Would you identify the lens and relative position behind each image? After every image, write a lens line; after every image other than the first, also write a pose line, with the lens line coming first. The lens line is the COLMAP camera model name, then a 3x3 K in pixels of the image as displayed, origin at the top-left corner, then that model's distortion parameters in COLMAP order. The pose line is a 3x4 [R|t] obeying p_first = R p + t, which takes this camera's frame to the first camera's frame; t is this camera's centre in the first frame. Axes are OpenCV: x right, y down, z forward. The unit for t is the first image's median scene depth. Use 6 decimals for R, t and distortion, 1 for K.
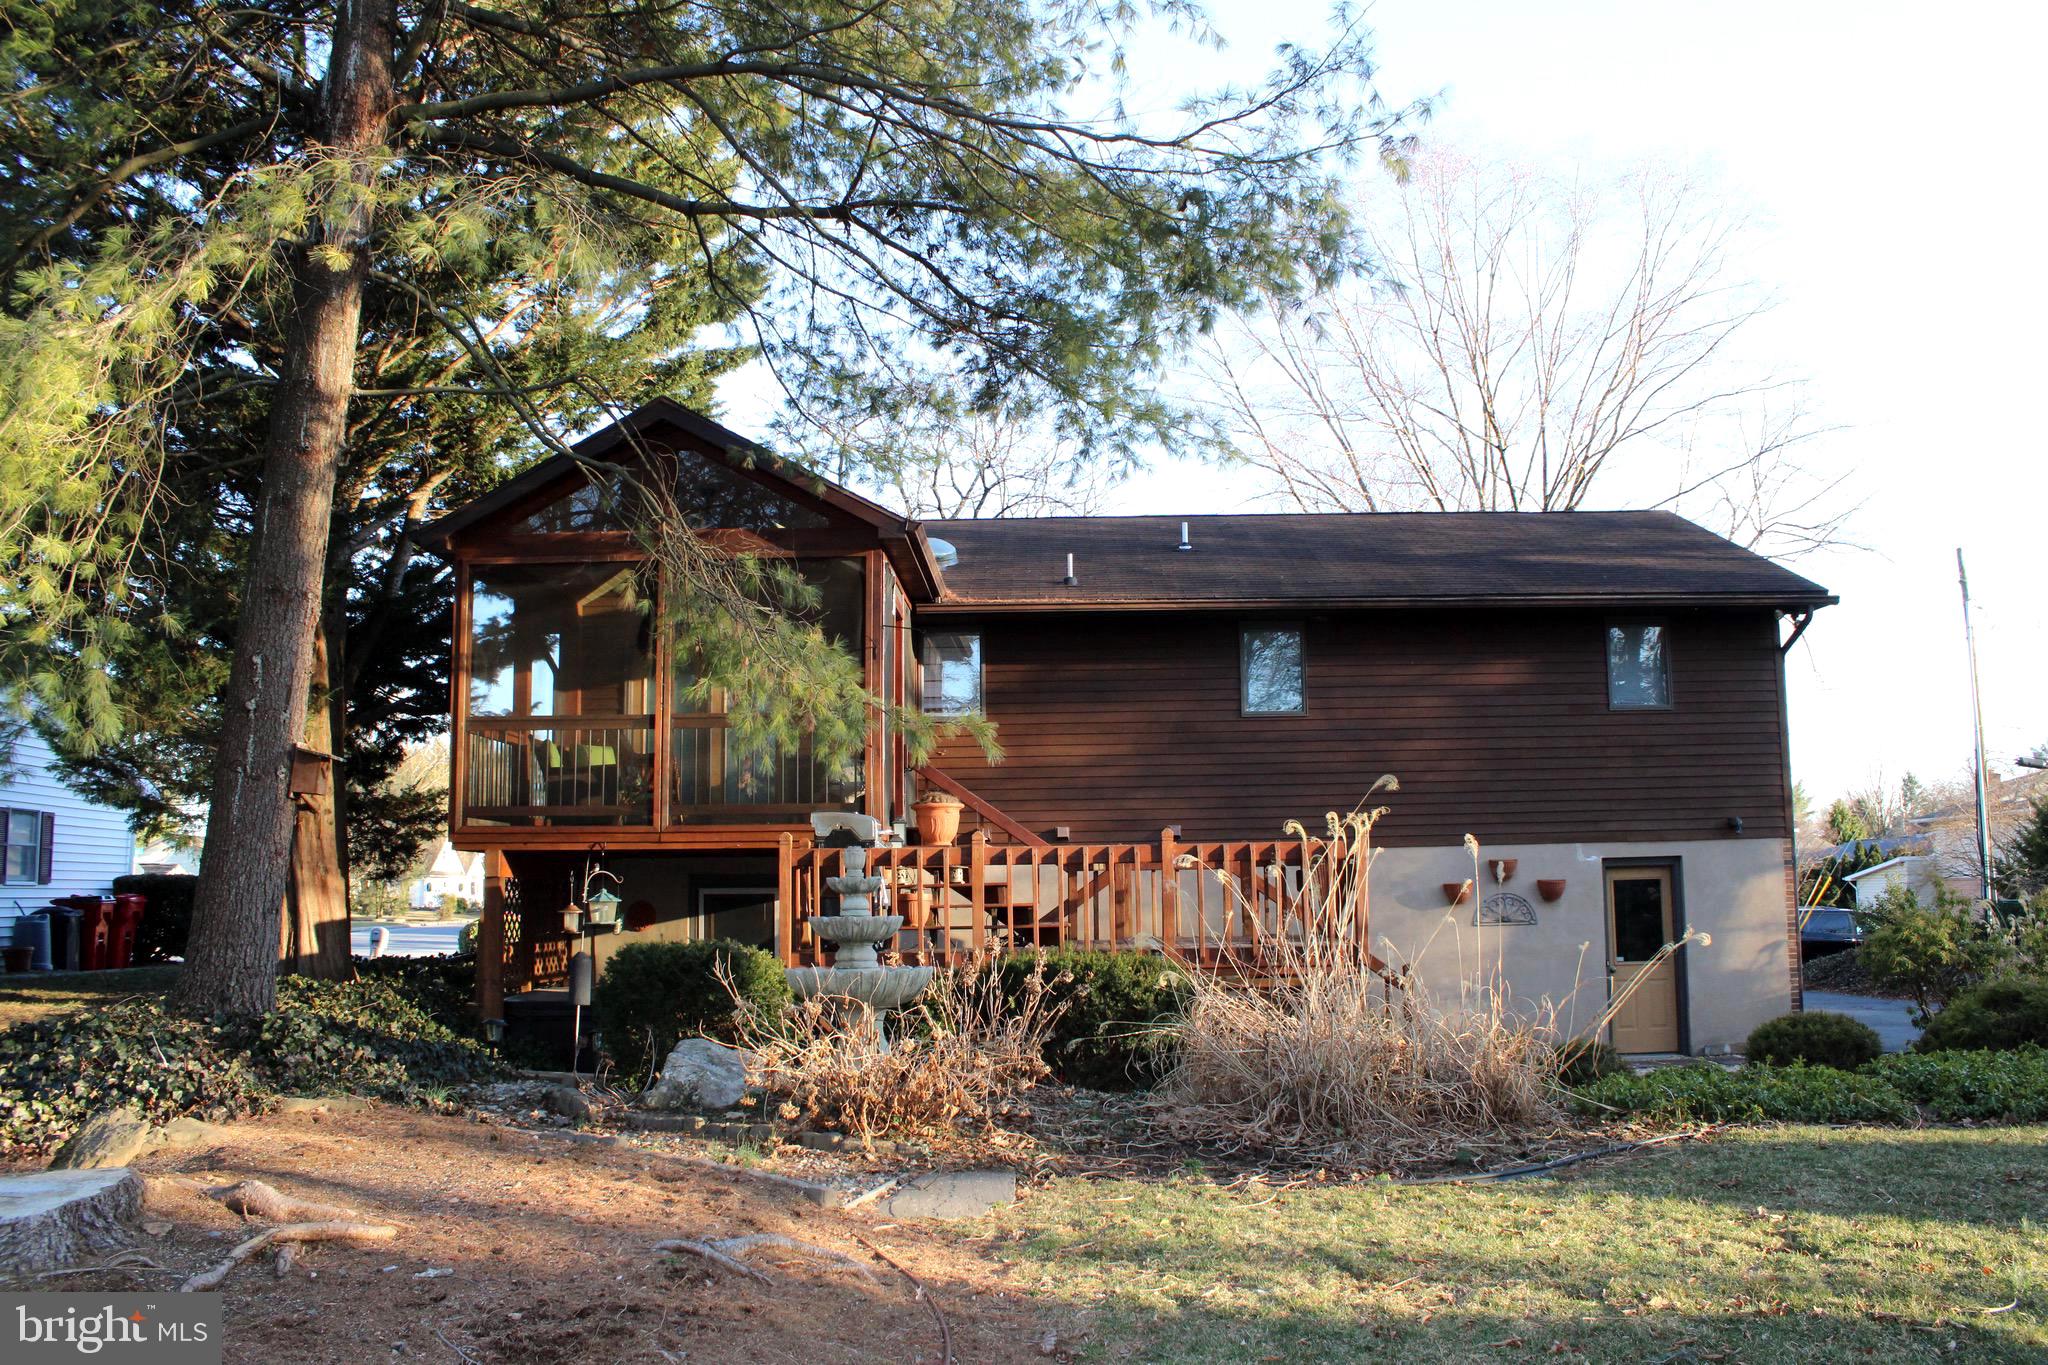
lens RADIAL K [[1696.0, 0, 1018.4], [0, 1696.0, 684.8], [0, 0, 1]] dist [-0.165620, 0.152206]
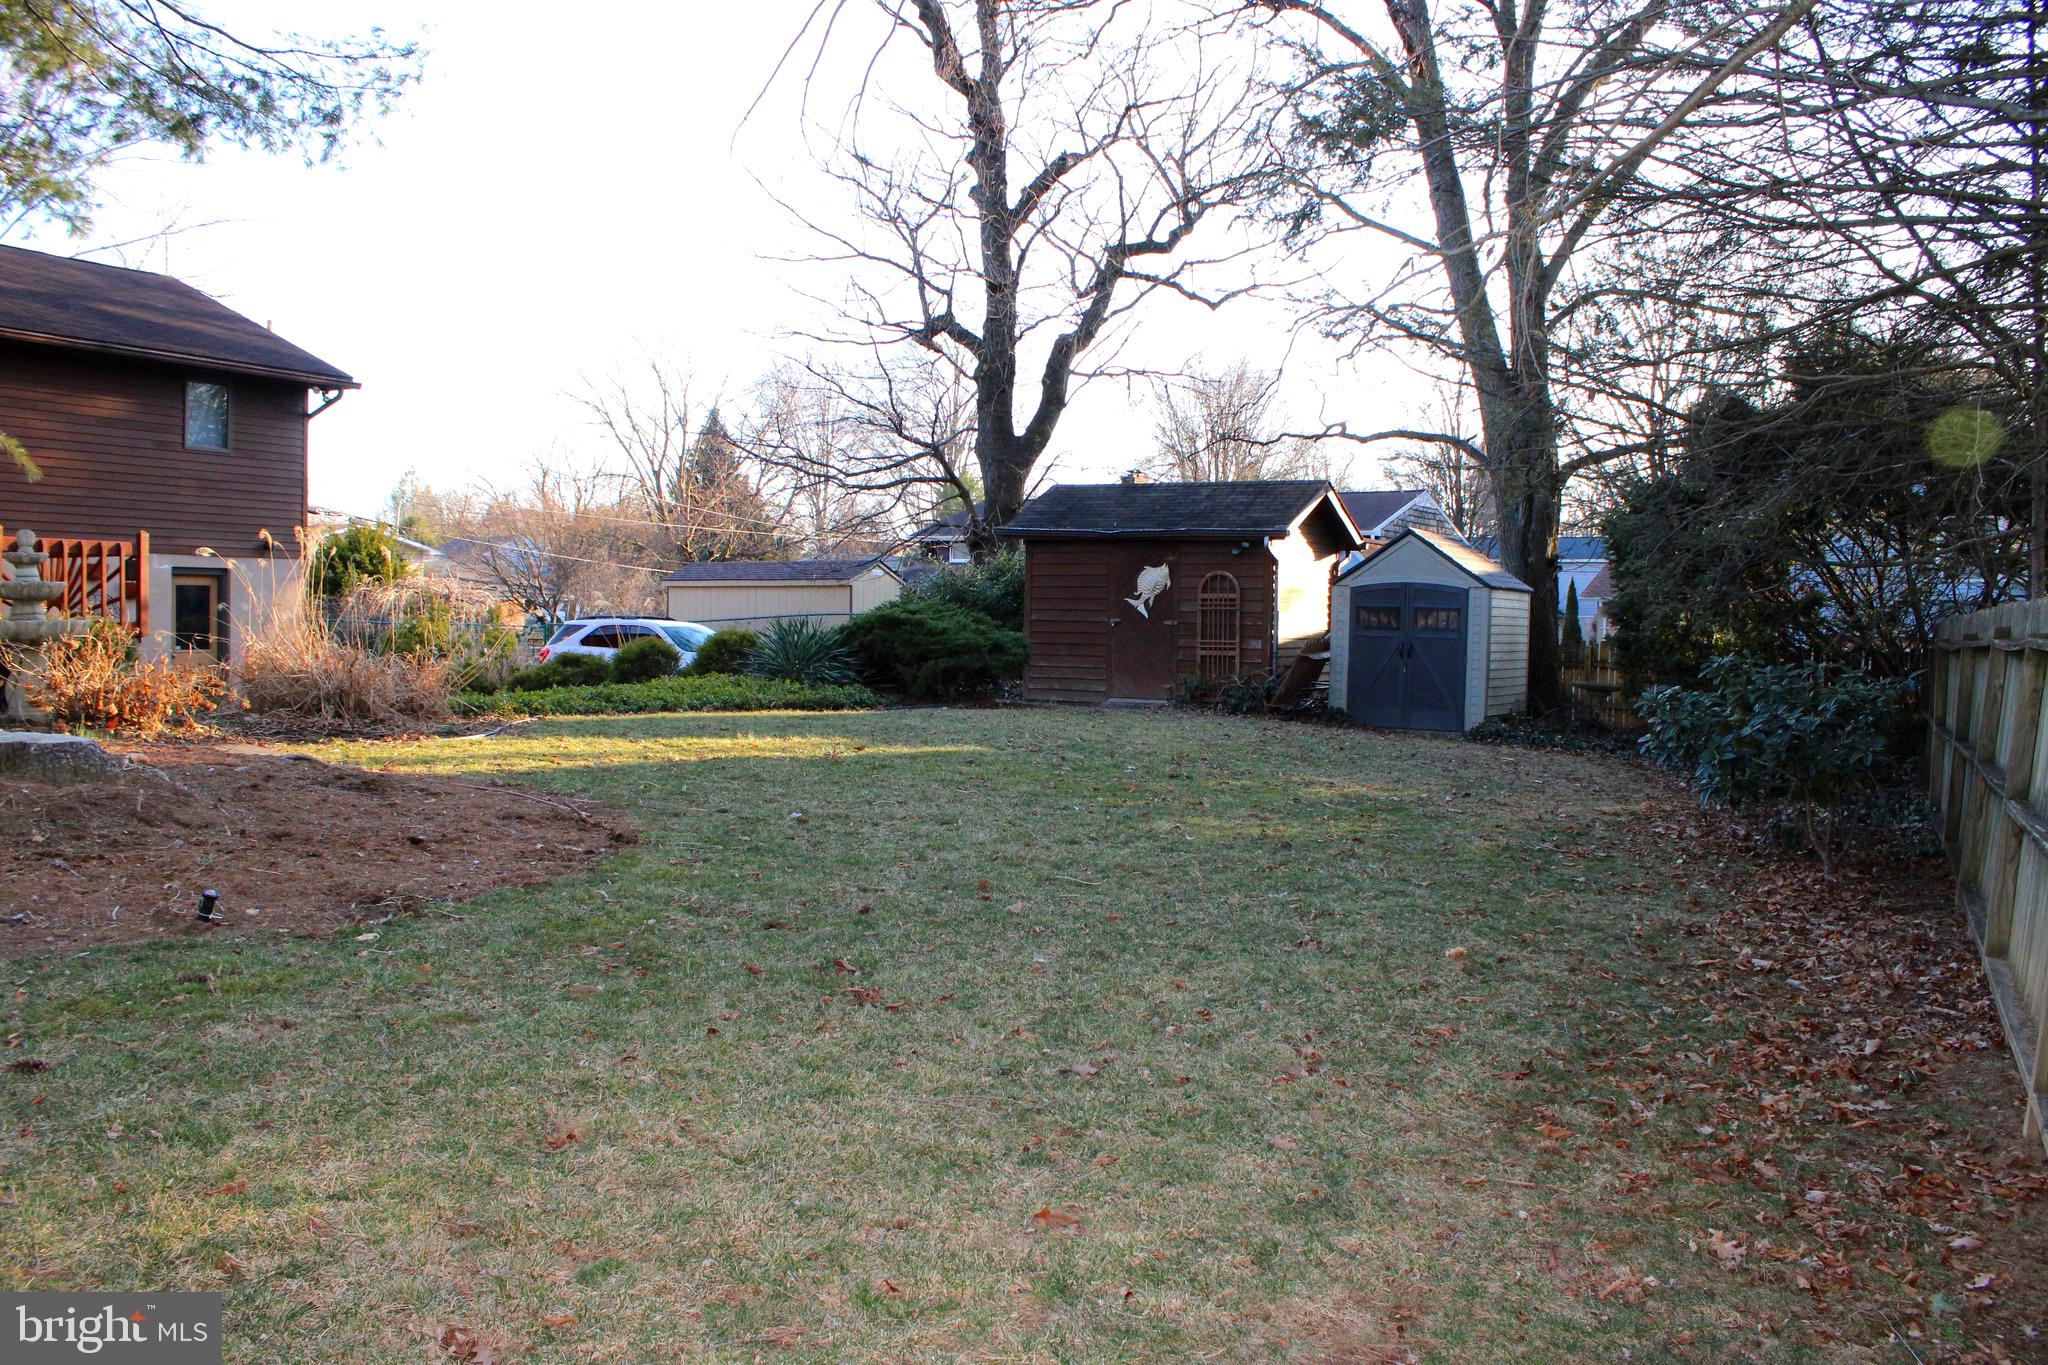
lens RADIAL K [[1696.0, 0, 1018.4], [0, 1696.0, 684.8], [0, 0, 1]] dist [-0.165620, 0.152206]
pose [[0.491560, -0.012583, 0.870753, -0.406185], [-0.133493, 0.986989, 0.089623, -0.003422], [-0.860551, -0.160295, 0.483484, -0.154993]]
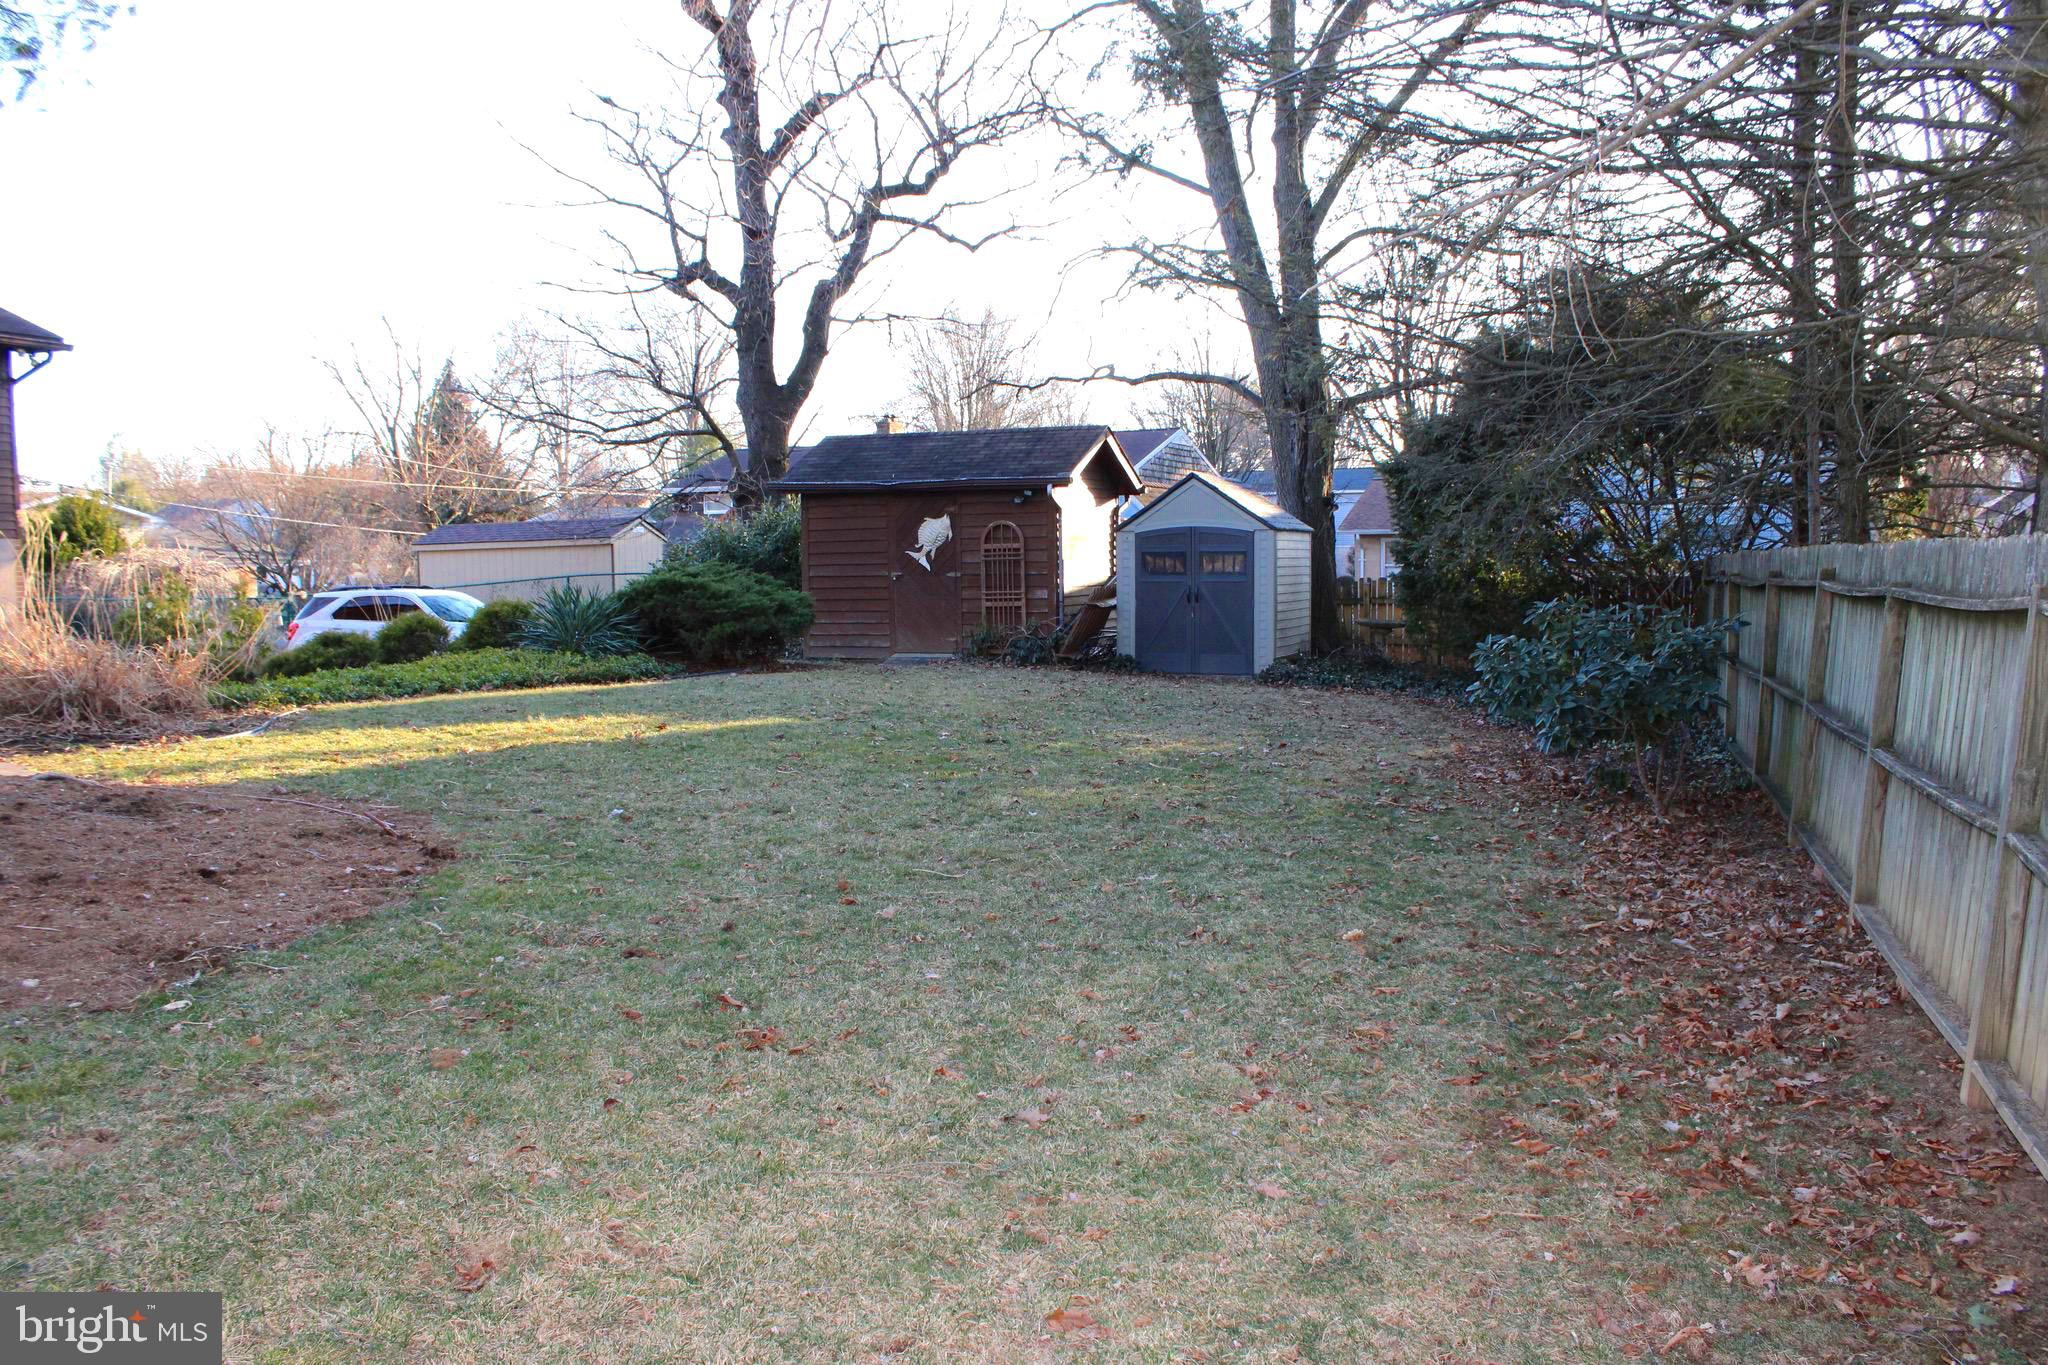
lens RADIAL K [[1696.0, 0, 1018.4], [0, 1696.0, 684.8], [0, 0, 1]] dist [-0.165620, 0.152206]
pose [[0.358505, -0.060035, 0.931596, -0.394351], [-0.108204, 0.988532, 0.105344, -0.006774], [-0.927236, -0.138568, 0.347897, -0.124484]]
